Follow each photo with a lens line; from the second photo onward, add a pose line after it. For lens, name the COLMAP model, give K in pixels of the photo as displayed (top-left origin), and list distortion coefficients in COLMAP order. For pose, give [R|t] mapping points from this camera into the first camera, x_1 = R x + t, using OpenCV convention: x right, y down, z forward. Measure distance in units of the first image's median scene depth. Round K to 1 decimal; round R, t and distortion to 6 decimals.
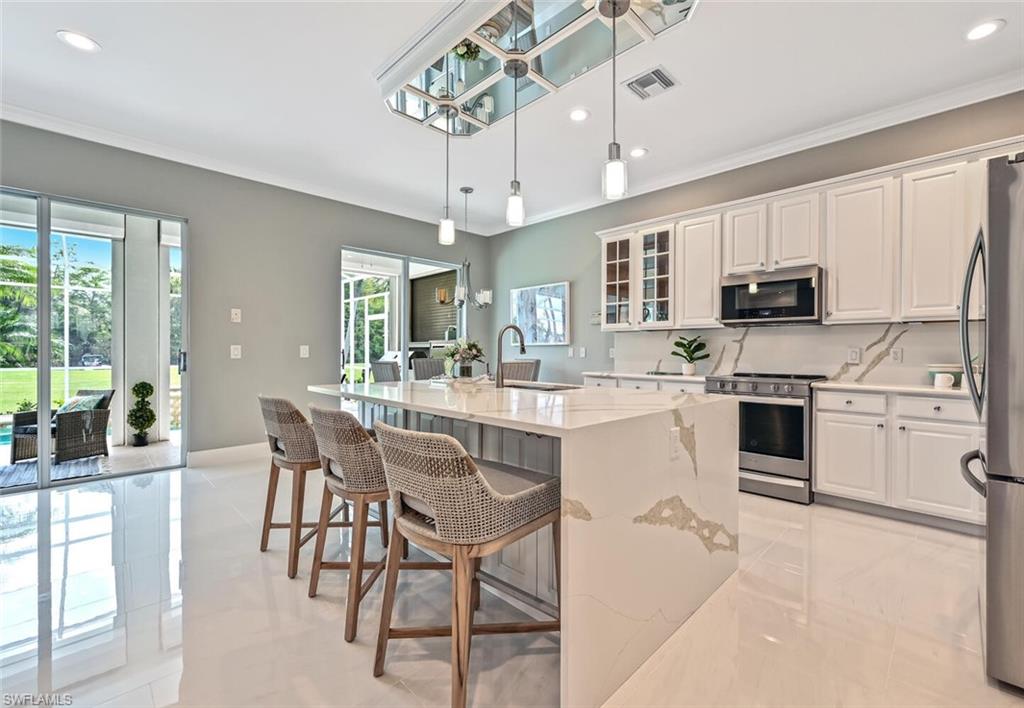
lens RADIAL K [[436.4, 0, 541.3], [0, 436.4, 353.5], [0, 0, 1]] dist [0.010683, -0.000492]
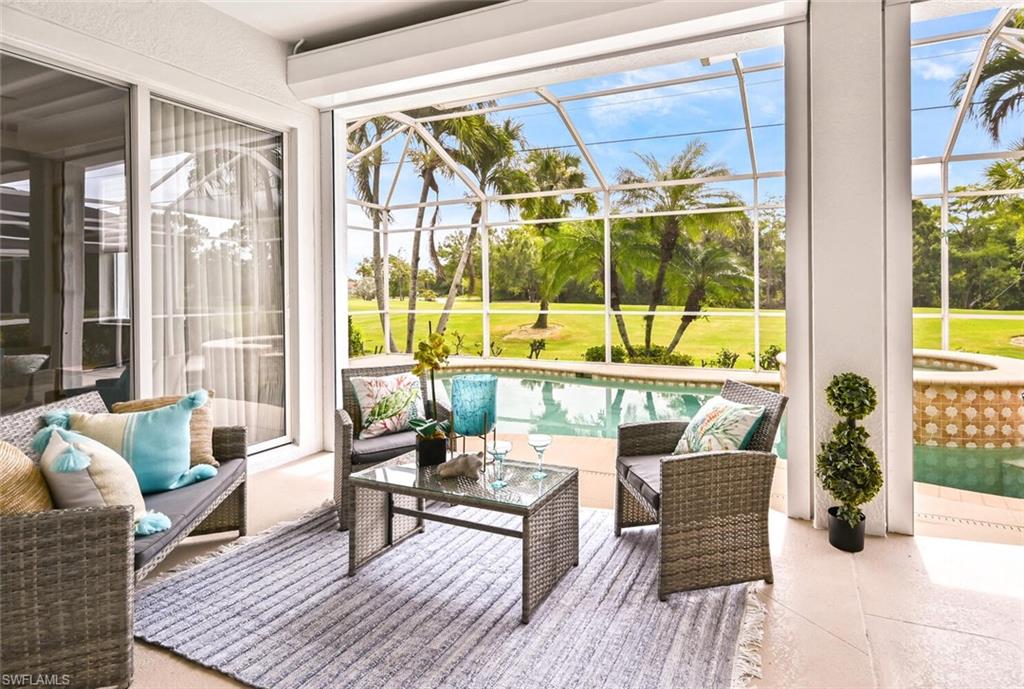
lens RADIAL K [[480.0, 0, 589.7], [0, 480.0, 301.2], [0, 0, 1]] dist [-0.000878, 0.001071]
pose [[0.358003, 0.009984, -0.933667, -0.838397], [0.006768, 0.999889, 0.013287, -0.000614], [0.933696, -0.011076, 0.357896, 0.899224]]
